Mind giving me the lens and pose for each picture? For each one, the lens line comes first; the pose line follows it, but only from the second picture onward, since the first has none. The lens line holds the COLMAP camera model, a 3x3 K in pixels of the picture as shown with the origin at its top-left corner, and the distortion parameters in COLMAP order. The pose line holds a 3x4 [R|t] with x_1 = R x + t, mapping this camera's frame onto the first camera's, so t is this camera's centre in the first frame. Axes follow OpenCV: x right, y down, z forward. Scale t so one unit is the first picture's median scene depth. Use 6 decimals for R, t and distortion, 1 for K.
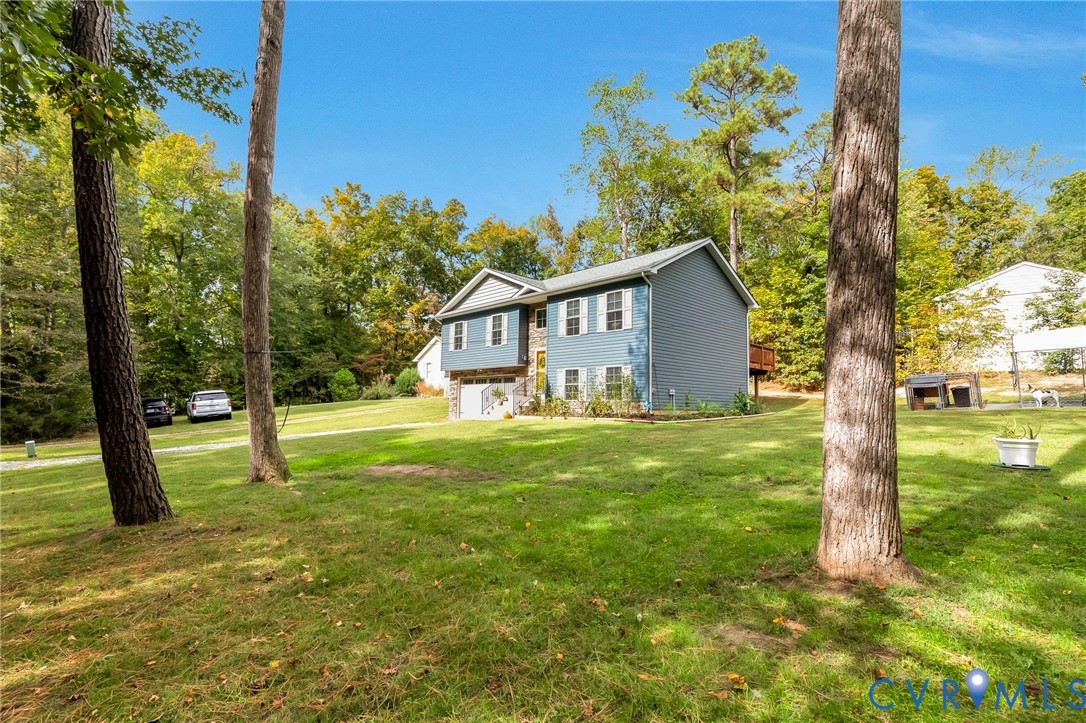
lens RADIAL K [[512.3, 0, 542.9], [0, 512.3, 375.9], [0, 0, 1]] dist [0.008479, -0.001221]
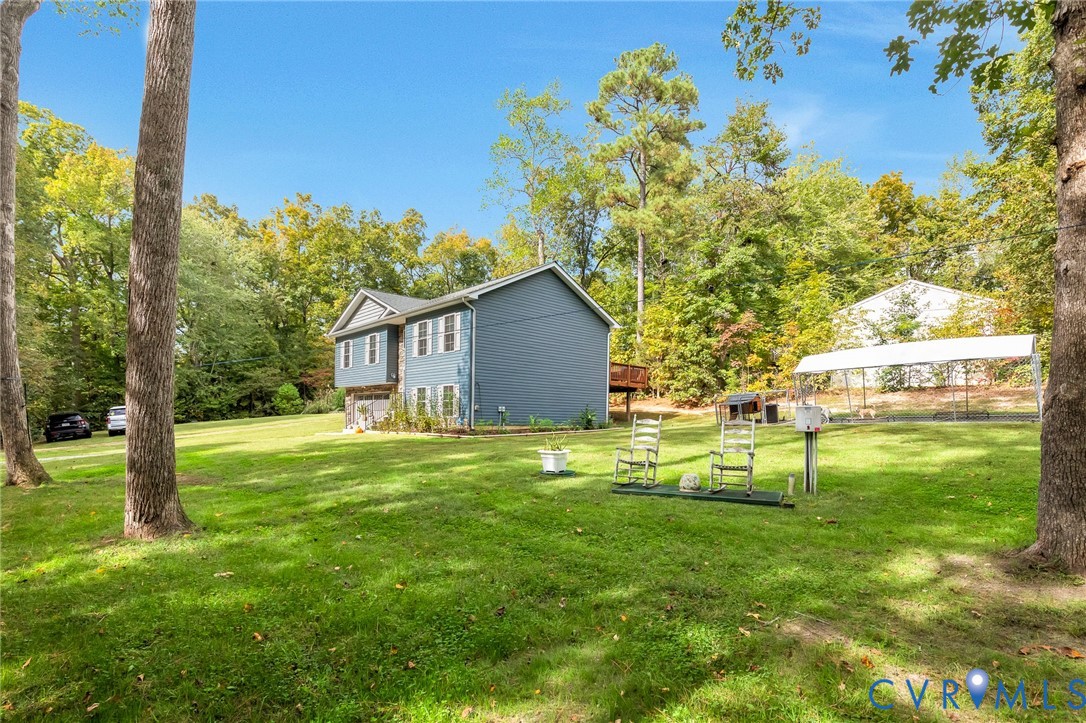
lens RADIAL K [[512.3, 0, 538.2], [0, 512.3, 439.3], [0, 0, 1]] dist [0.008479, -0.001221]
pose [[0.999905, 0.002292, -0.013565, 0.255194], [-0.000941, 0.995103, 0.098837, -0.008965], [0.013725, -0.098815, 0.995011, -0.065666]]
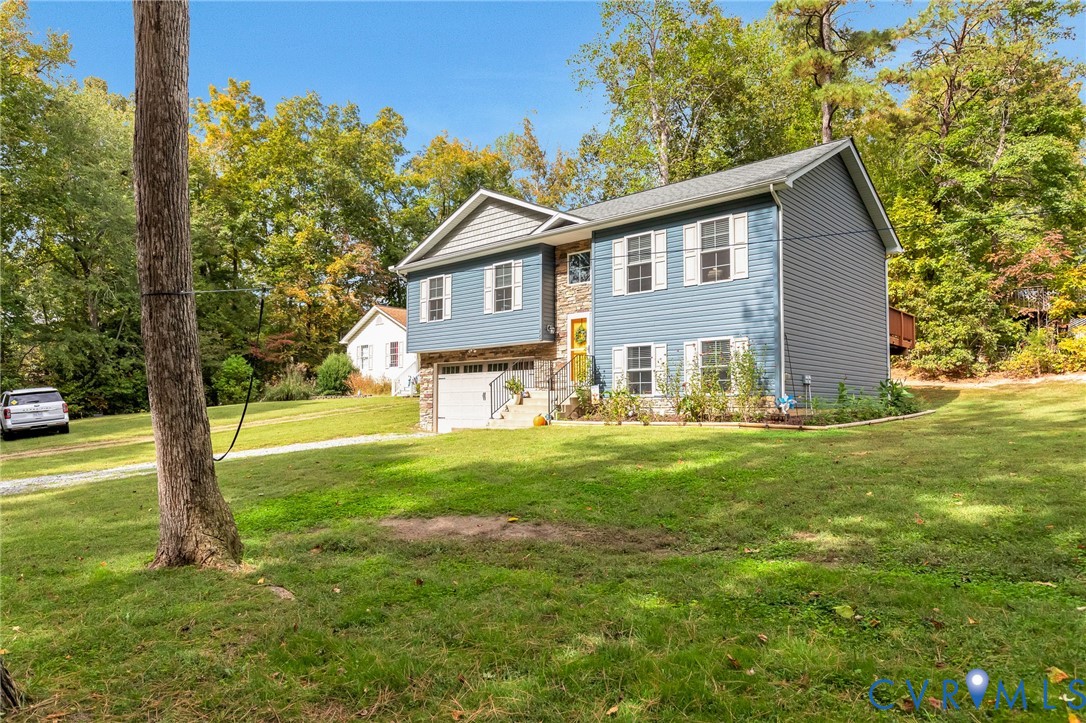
lens RADIAL K [[697.6, 0, 540.6], [0, 697.6, 385.1], [0, 0, 1]] dist [0.005233, -0.001321]
pose [[0.997857, -0.011358, 0.064439, -0.095911], [0.009677, 0.999606, 0.026341, 0.009271], [-0.064713, -0.025661, 0.997574, 0.123300]]
